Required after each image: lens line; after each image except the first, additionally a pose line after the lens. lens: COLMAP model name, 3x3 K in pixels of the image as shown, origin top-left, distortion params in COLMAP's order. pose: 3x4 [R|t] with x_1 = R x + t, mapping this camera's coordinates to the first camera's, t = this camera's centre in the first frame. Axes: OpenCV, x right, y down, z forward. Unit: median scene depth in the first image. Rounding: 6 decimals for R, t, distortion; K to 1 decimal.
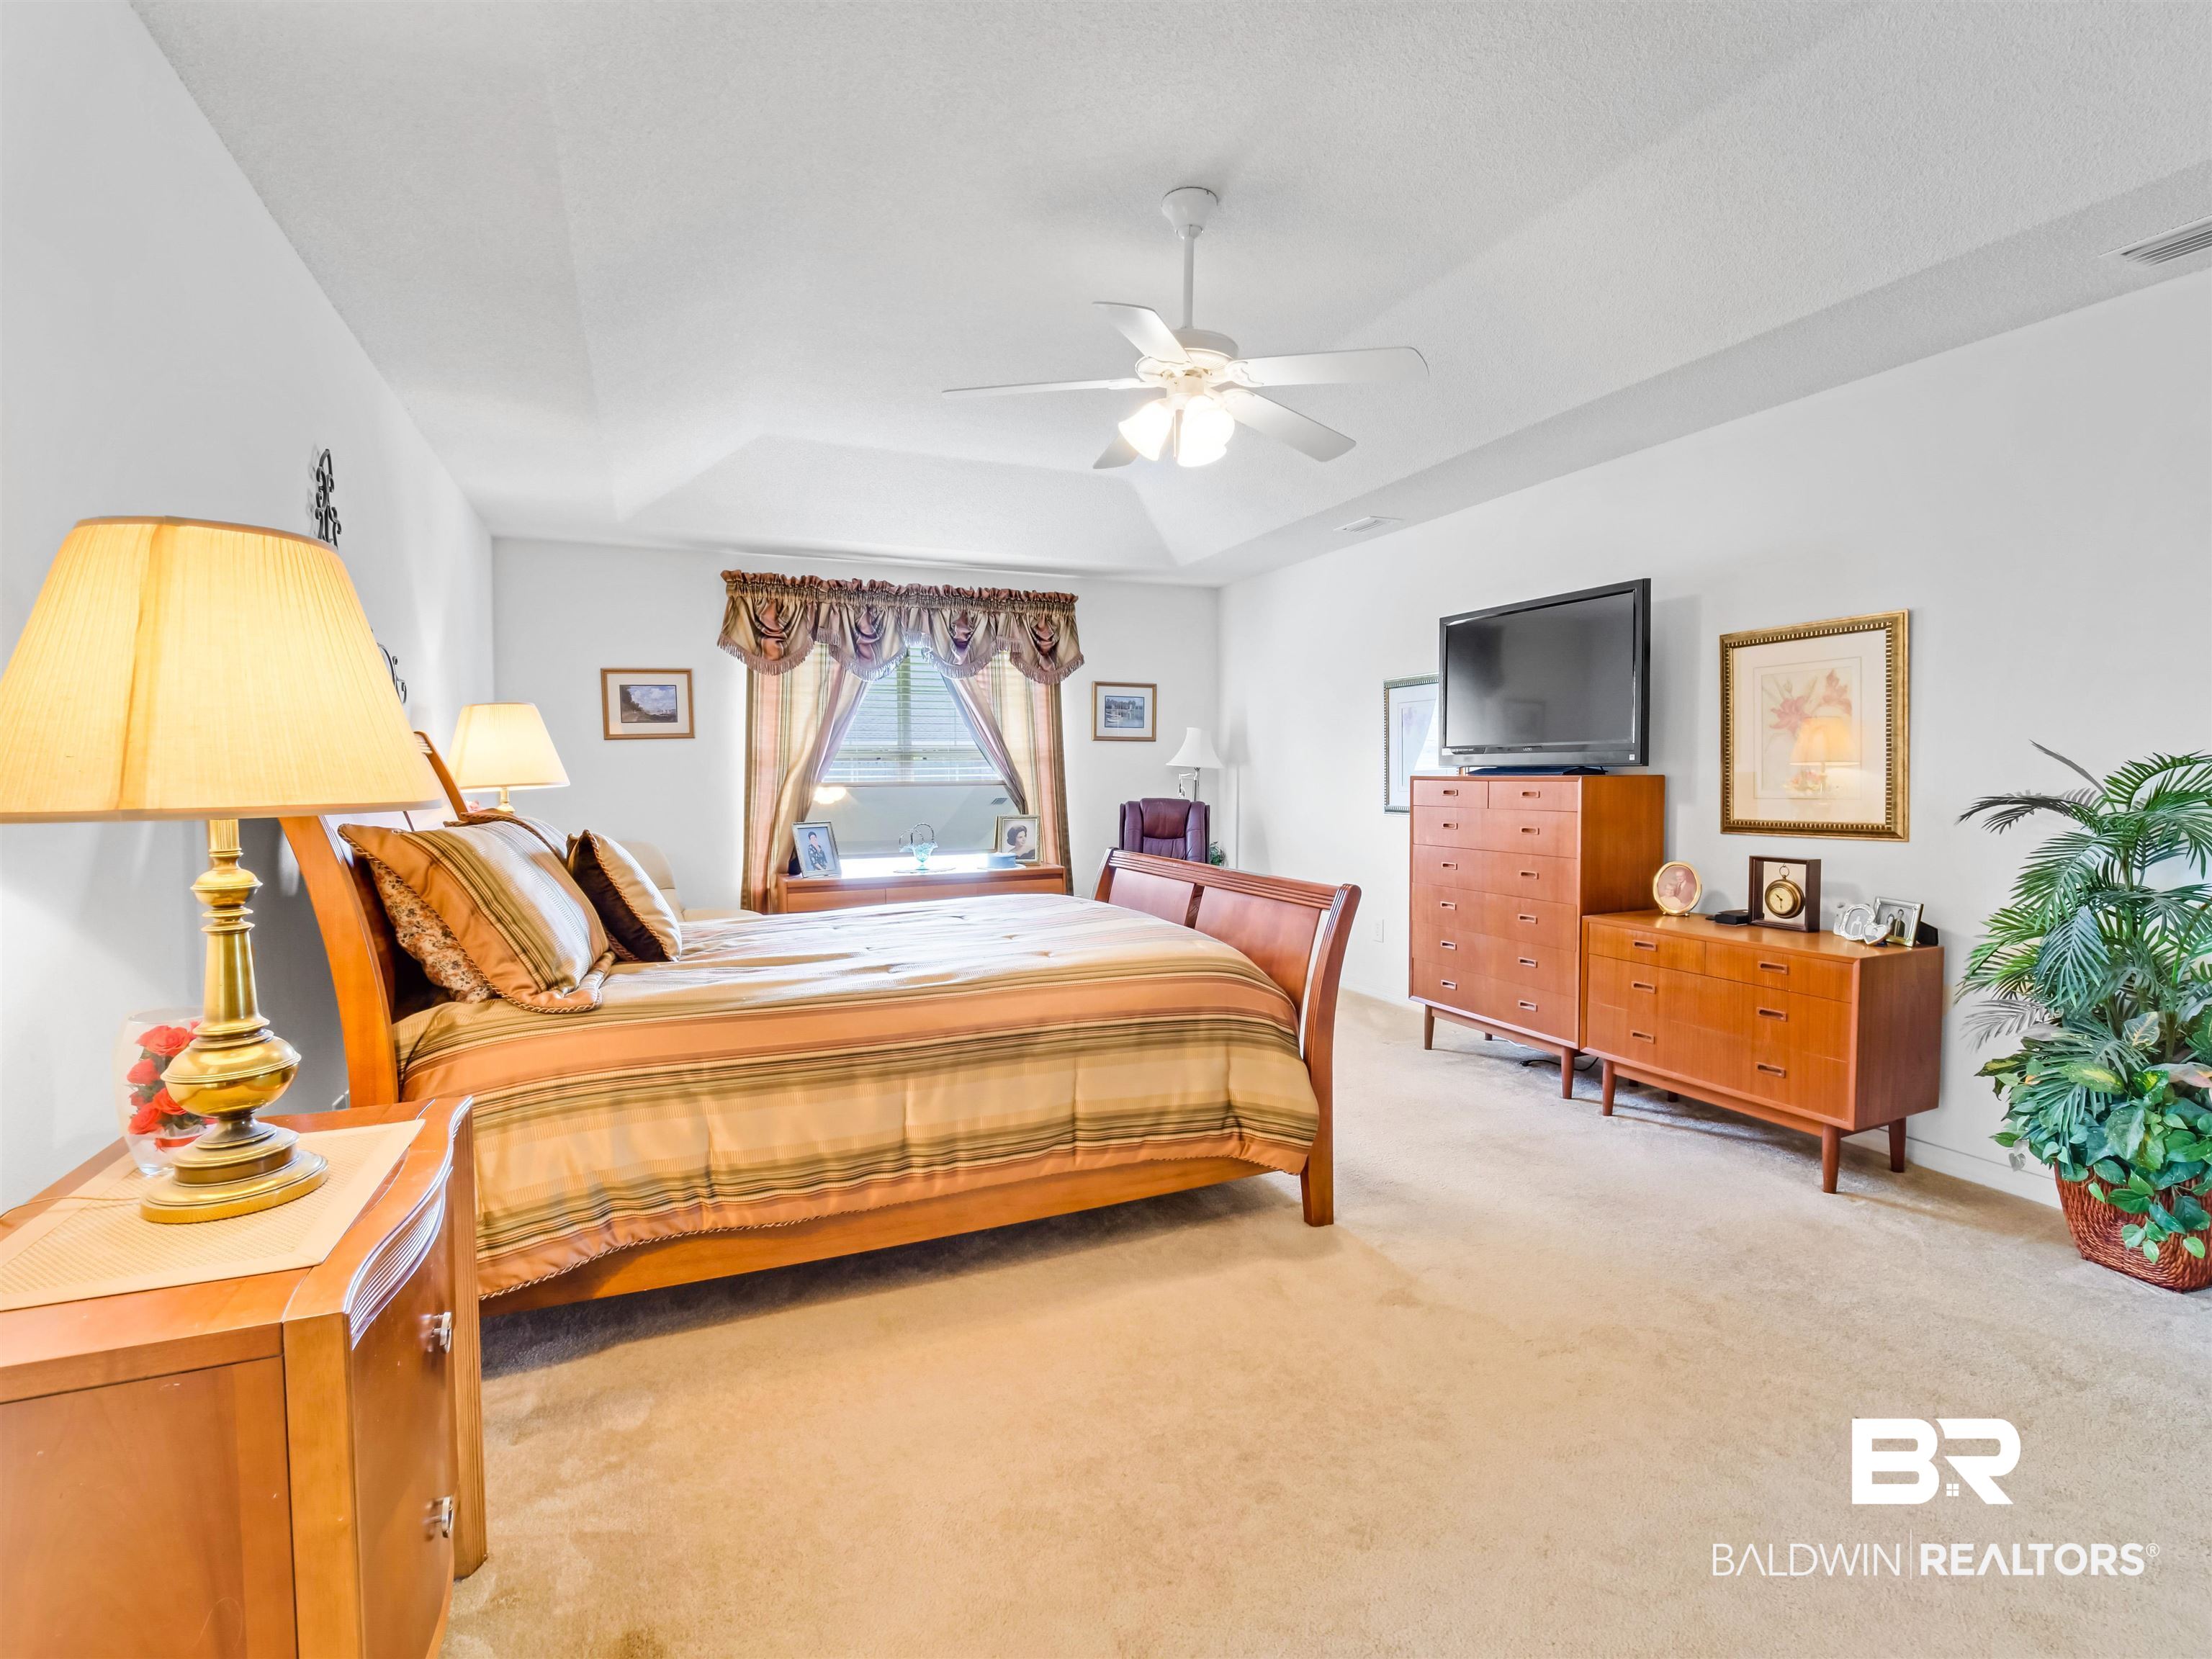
lens RADIAL K [[1033.4, 0, 1107.6], [0, 1033.4, 805.8], [0, 0, 1]] dist [-0.016063, 0.000492]
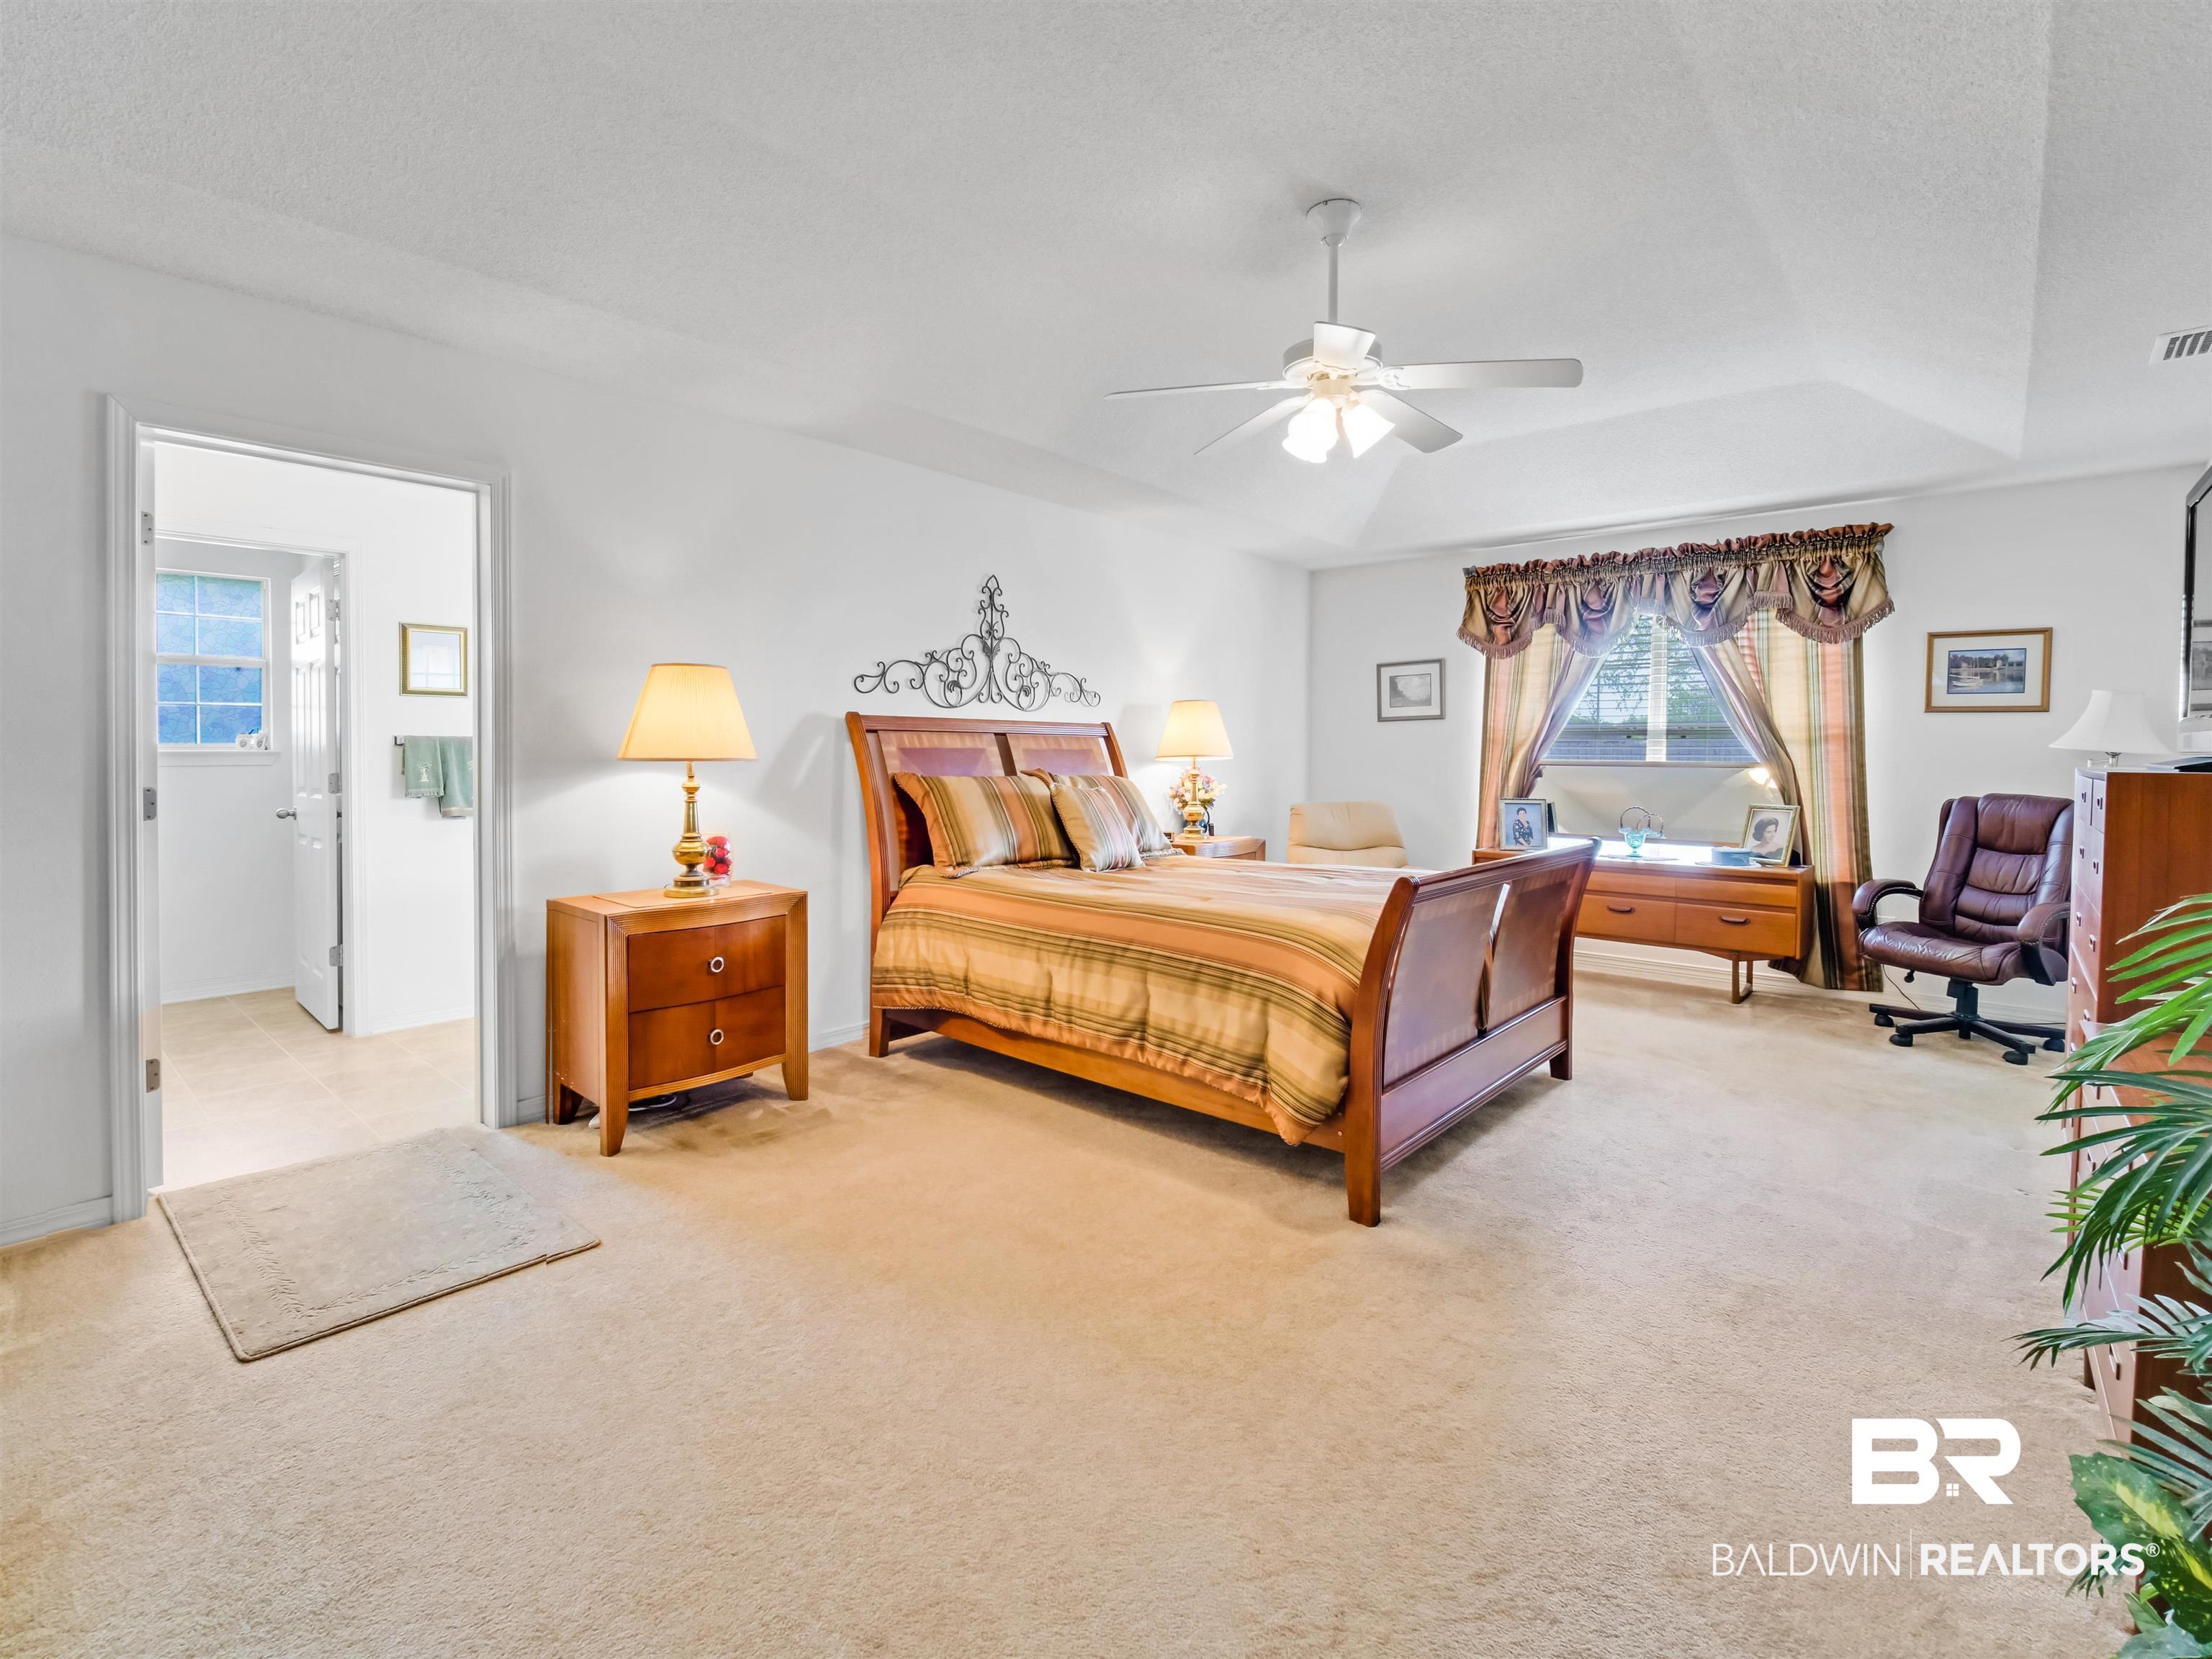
lens RADIAL K [[1040.4, 0, 1096.7], [0, 1040.4, 778.8], [0, 0, 1]] dist [-0.017002, -0.000342]
pose [[0.404607, 0.037250, -0.913732, 0.477370], [-0.038740, 0.998971, 0.023571, -0.011343], [0.913670, 0.025861, 0.405633, 0.178485]]
